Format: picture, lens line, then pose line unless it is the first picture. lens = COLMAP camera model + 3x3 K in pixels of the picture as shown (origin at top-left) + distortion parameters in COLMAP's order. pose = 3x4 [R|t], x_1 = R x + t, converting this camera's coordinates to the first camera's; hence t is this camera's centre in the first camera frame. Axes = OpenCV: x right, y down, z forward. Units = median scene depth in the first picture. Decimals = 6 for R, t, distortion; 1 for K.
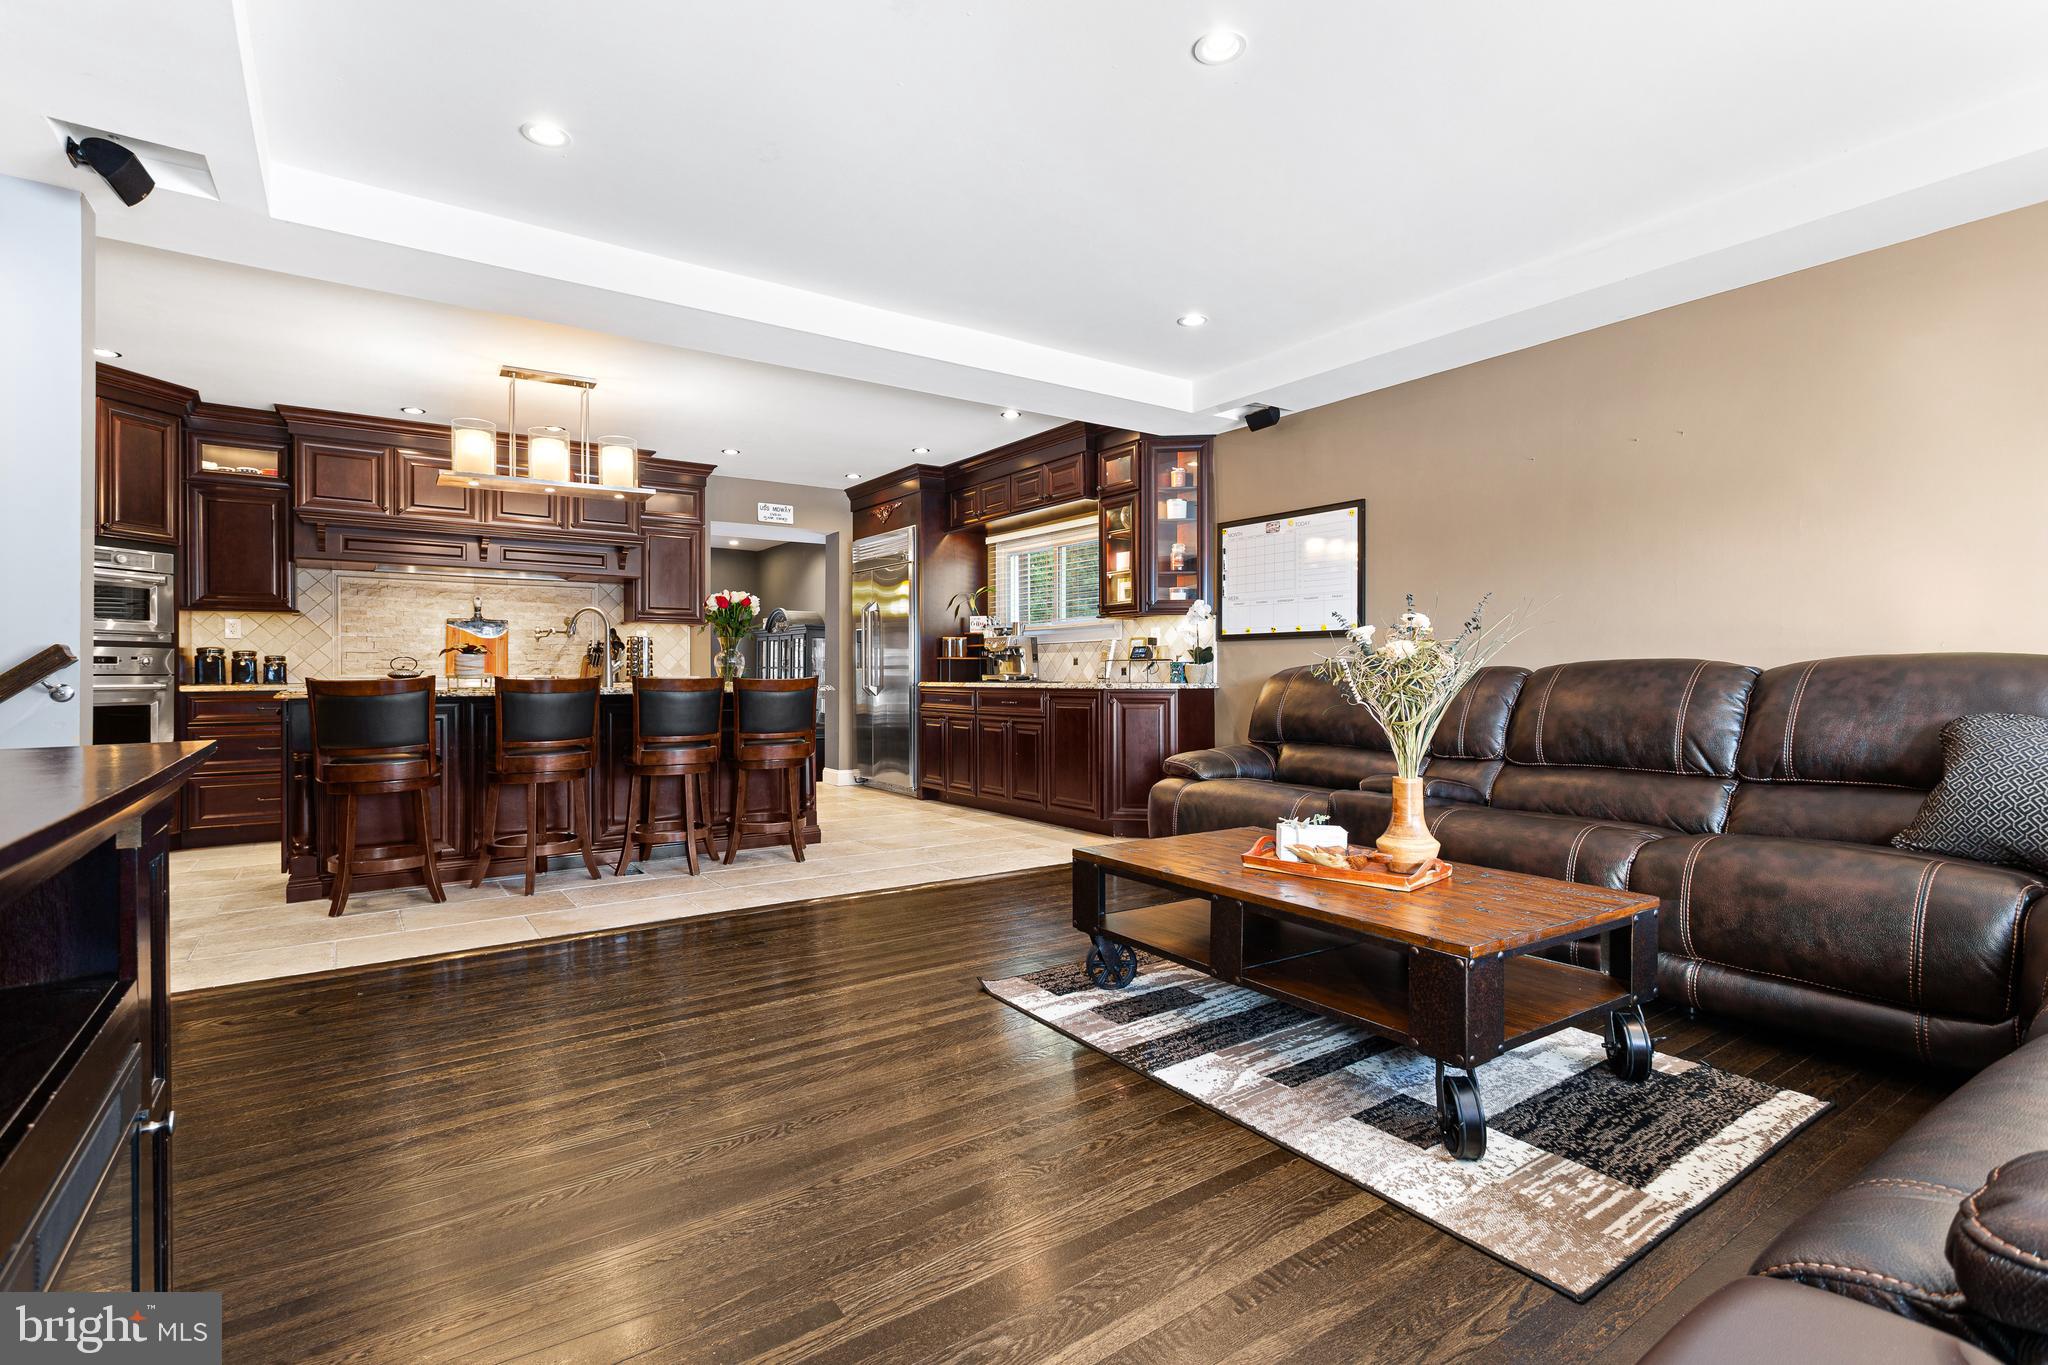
lens RADIAL K [[960.9, 0, 1025.7], [0, 960.9, 673.2], [0, 0, 1]] dist [0.002561, 0.000527]
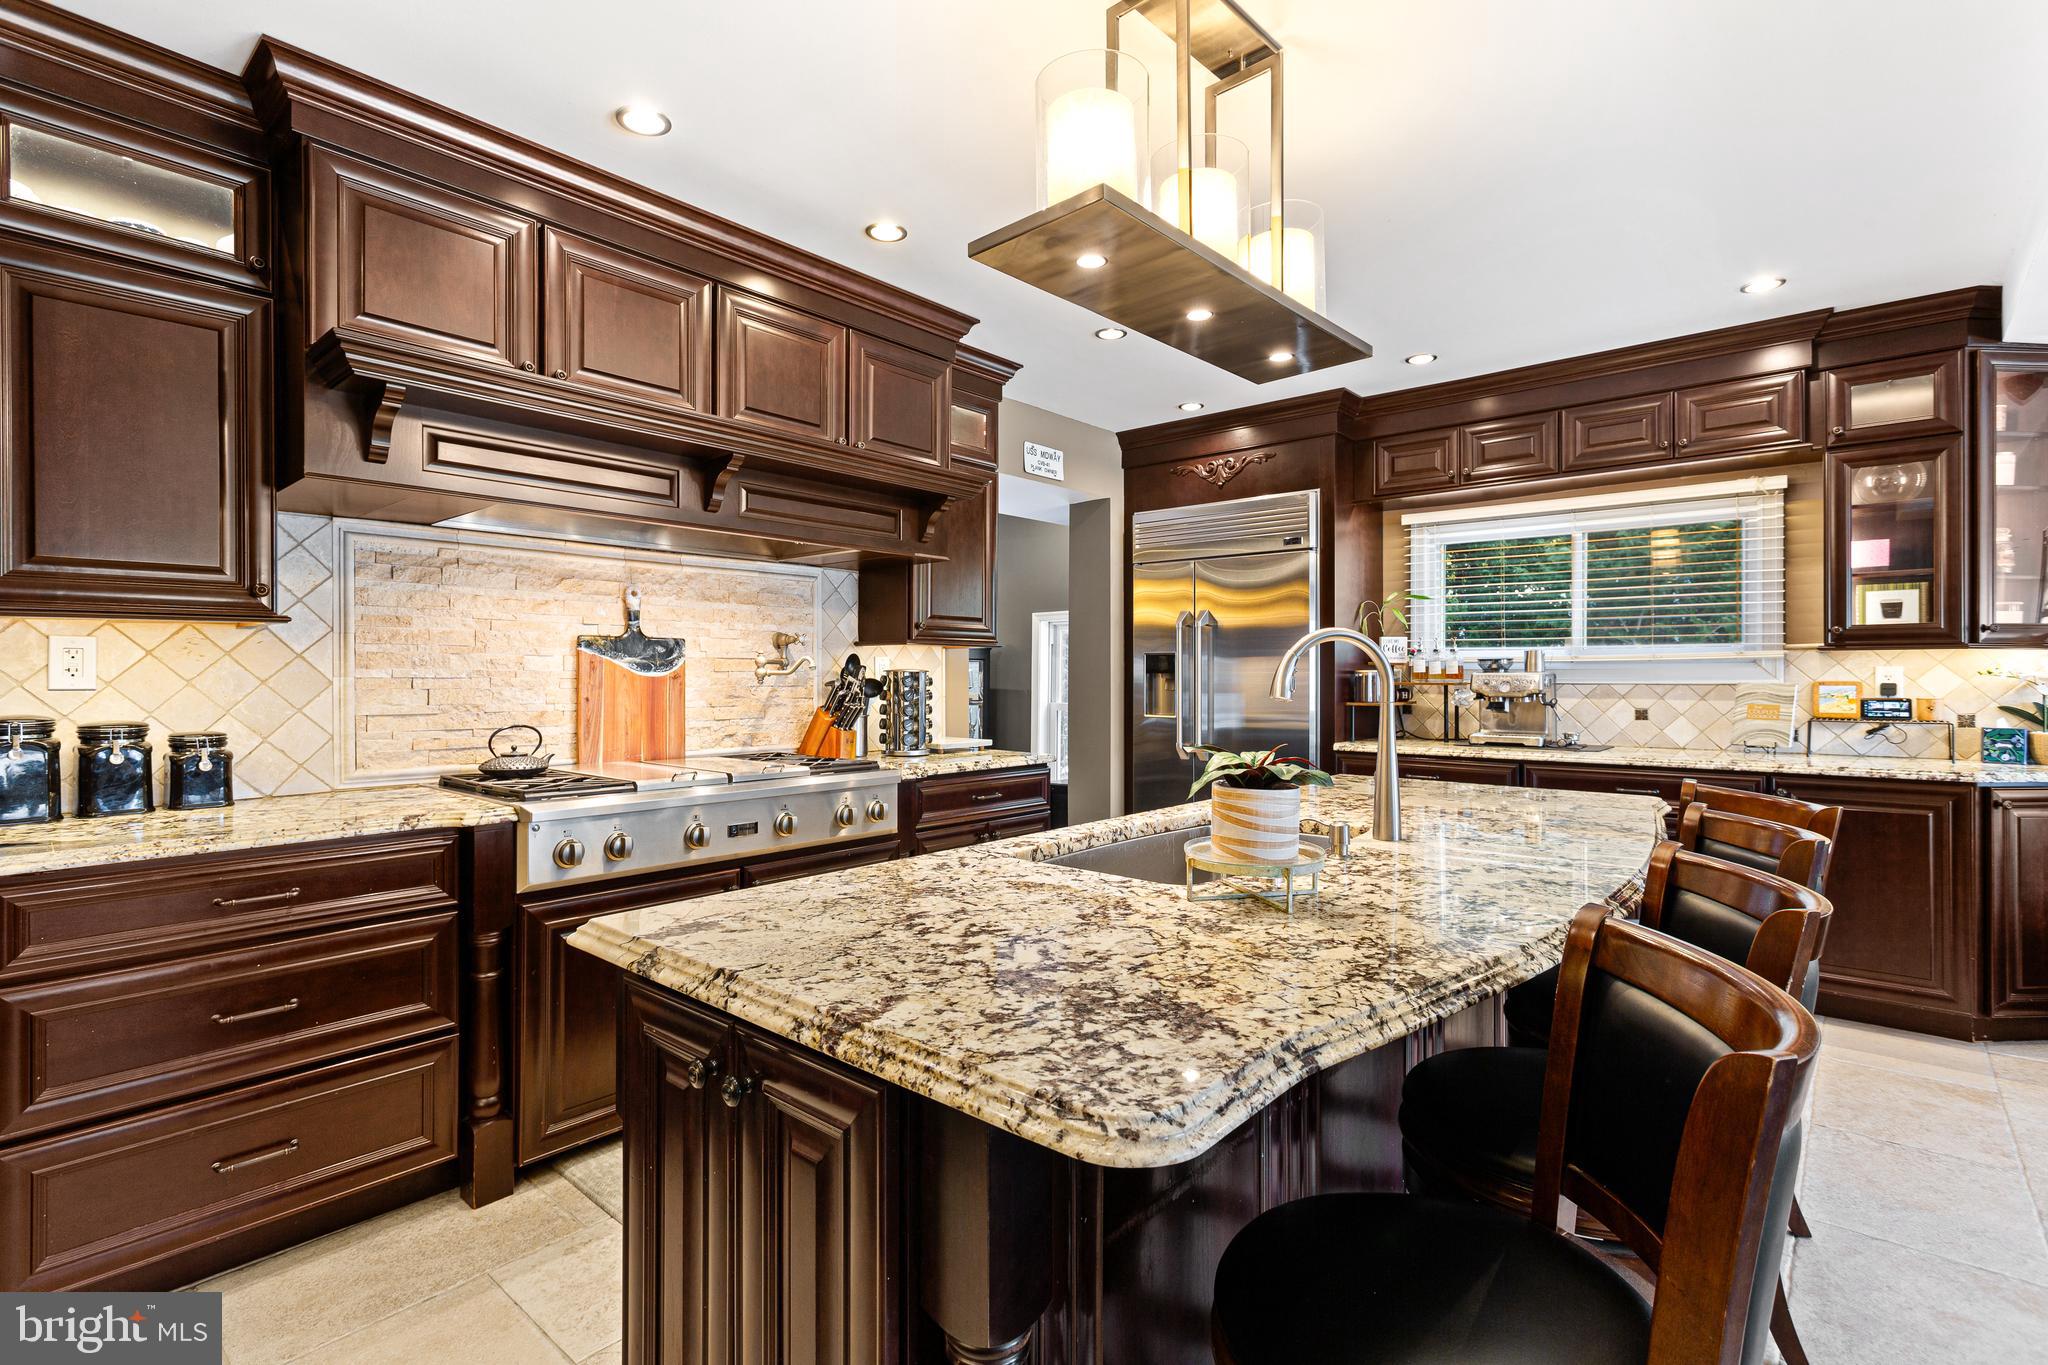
lens RADIAL K [[960.9, 0, 1025.7], [0, 960.9, 673.2], [0, 0, 1]] dist [0.002561, 0.000527]
pose [[0.969822, 0.002031, 0.243806, -0.522646], [-0.001583, 0.999997, -0.002032, -0.039363], [-0.243809, 0.001585, 0.969822, 0.517412]]
